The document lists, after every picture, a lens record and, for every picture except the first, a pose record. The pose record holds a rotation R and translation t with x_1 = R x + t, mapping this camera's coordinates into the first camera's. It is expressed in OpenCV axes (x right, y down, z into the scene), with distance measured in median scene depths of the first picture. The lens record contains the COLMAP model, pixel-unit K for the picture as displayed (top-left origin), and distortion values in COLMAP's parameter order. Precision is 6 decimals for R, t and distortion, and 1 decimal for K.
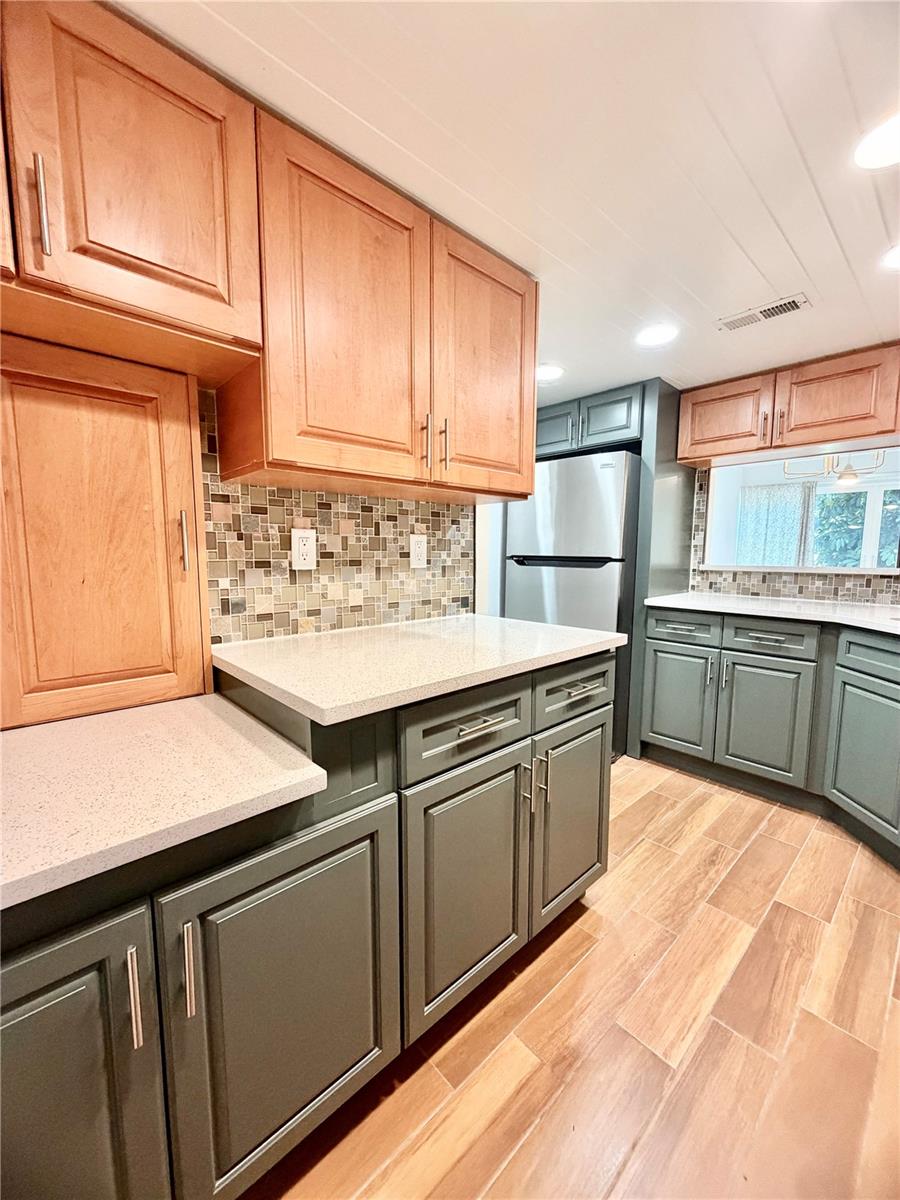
lens RADIAL K [[476.2, 0, 450.7], [0, 476.2, 603.3], [0, 0, 1]] dist [0.000425, -0.000321]
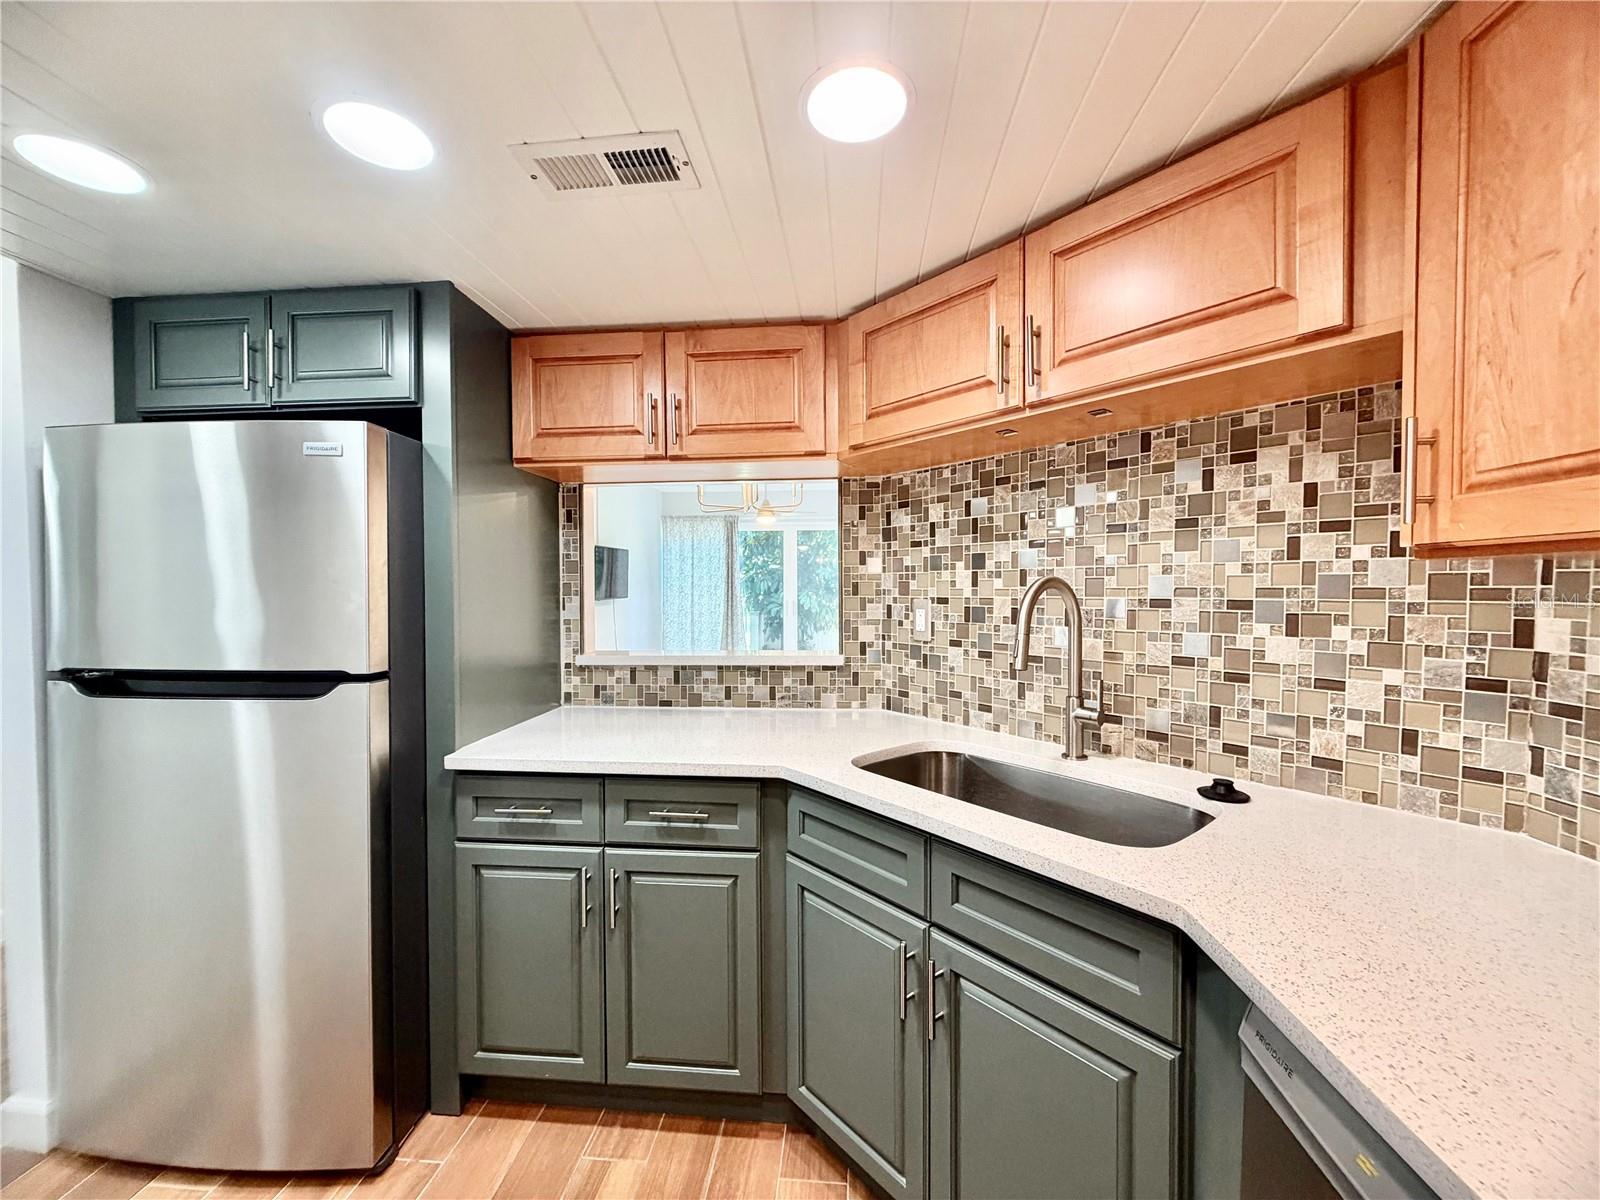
lens RADIAL K [[634.9, 0, 796.3], [0, 634.9, 602.6], [0, 0, 1]] dist [0.000425, -0.000321]
pose [[0.742172, -0.022886, 0.669818, 0.288601], [0.081562, 0.995073, -0.056373, -0.103990], [-0.665228, 0.096471, 0.740382, 0.366924]]
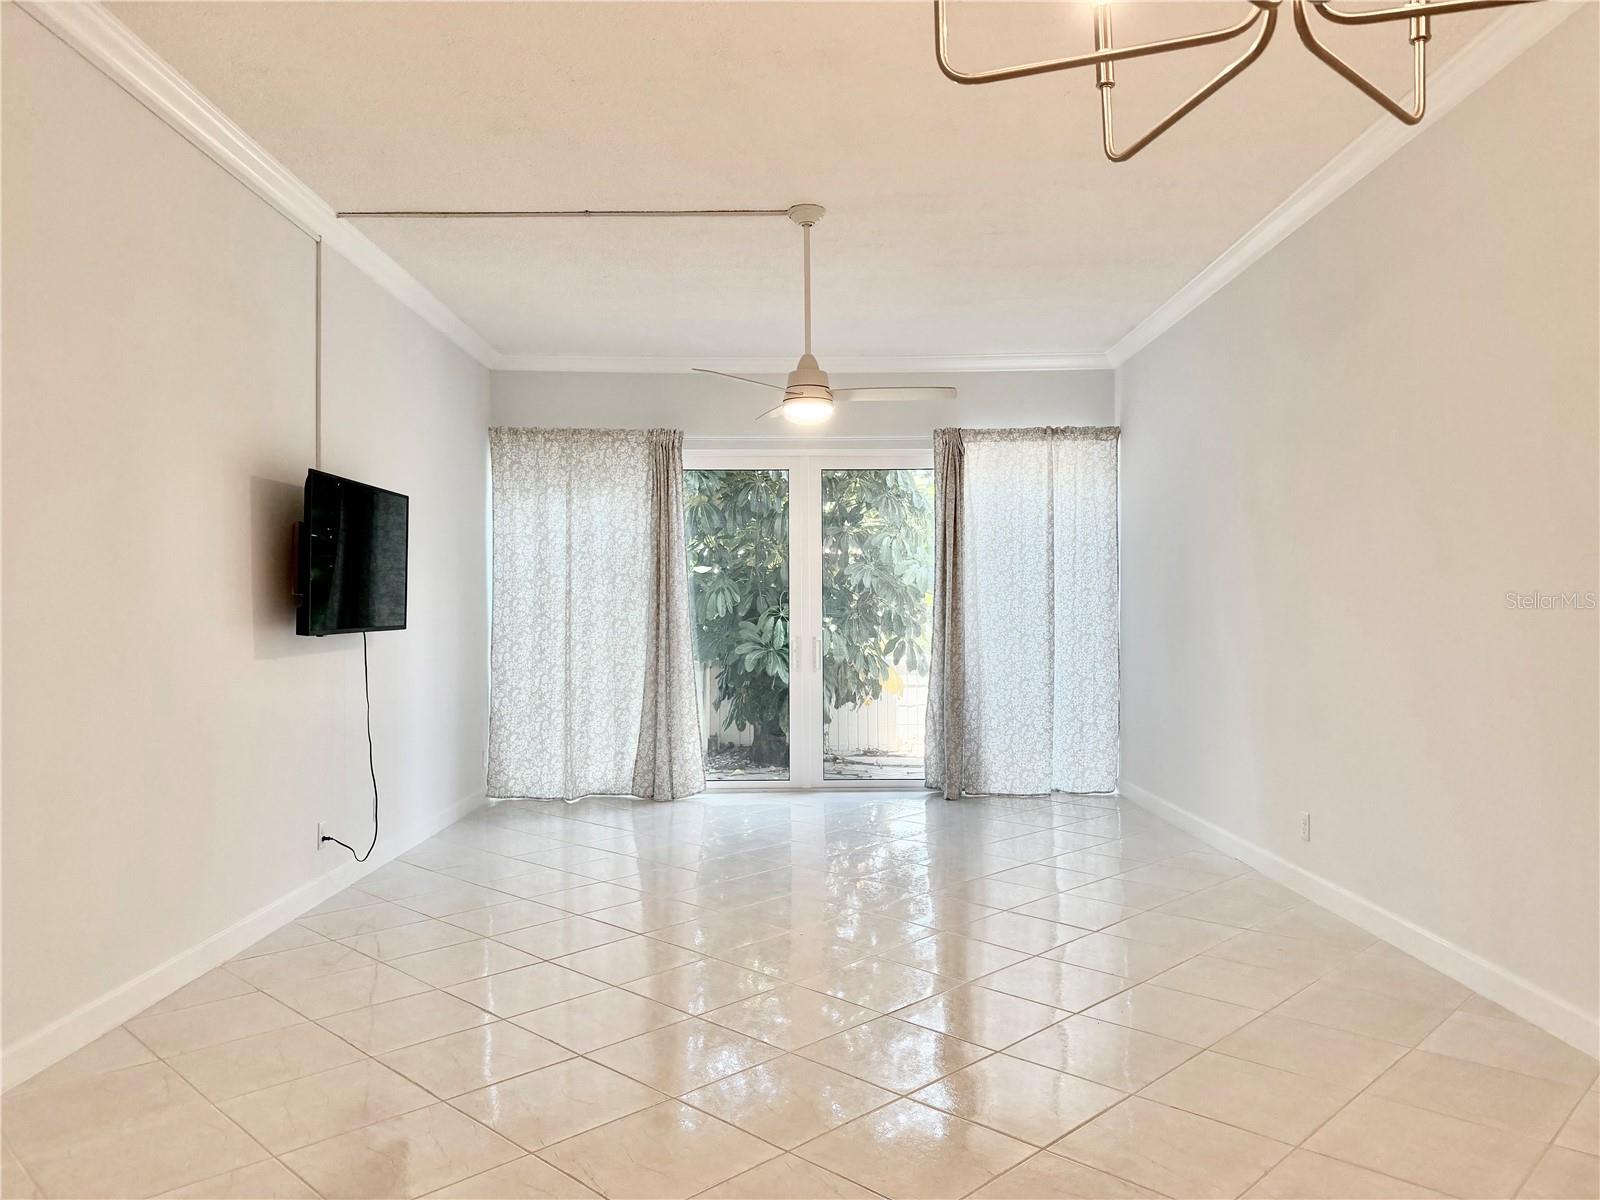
lens RADIAL K [[1113.8, 0, 814.2], [0, 1113.8, 612.7], [0, 0, 1]] dist [0.112398, -0.001804]
pose [[0.667873, -0.005301, 0.744256, 0.839197], [0.091692, 0.992943, -0.075210, -0.195555], [-0.738605, 0.118473, 0.663646, 1.538861]]
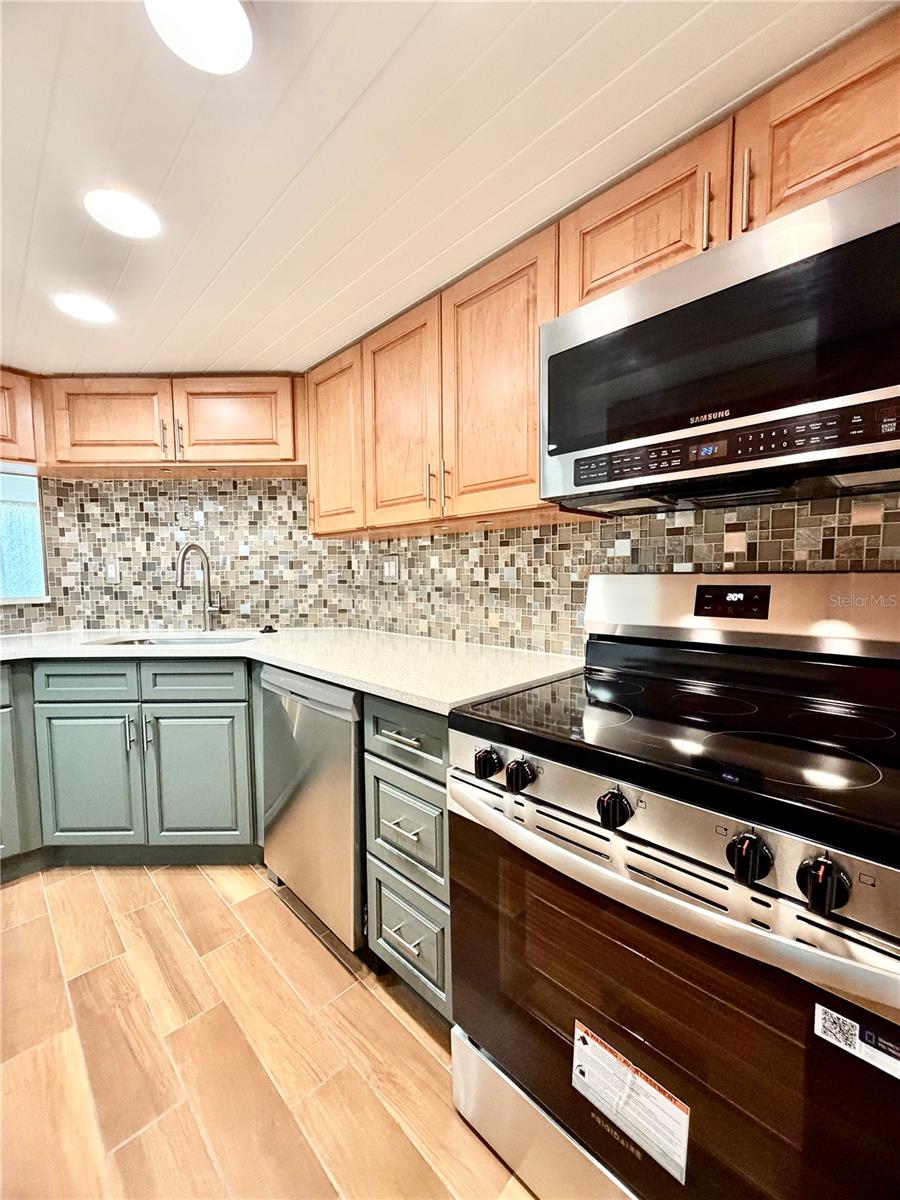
lens RADIAL K [[476.2, 0, 450.7], [0, 476.2, 603.3], [0, 0, 1]] dist [0.000425, -0.000321]
pose [[-0.041969, -0.067674, 0.996824, -0.121010], [0.118399, 0.990336, 0.072218, -0.029882], [-0.992079, 0.121054, -0.033551, 0.178433]]
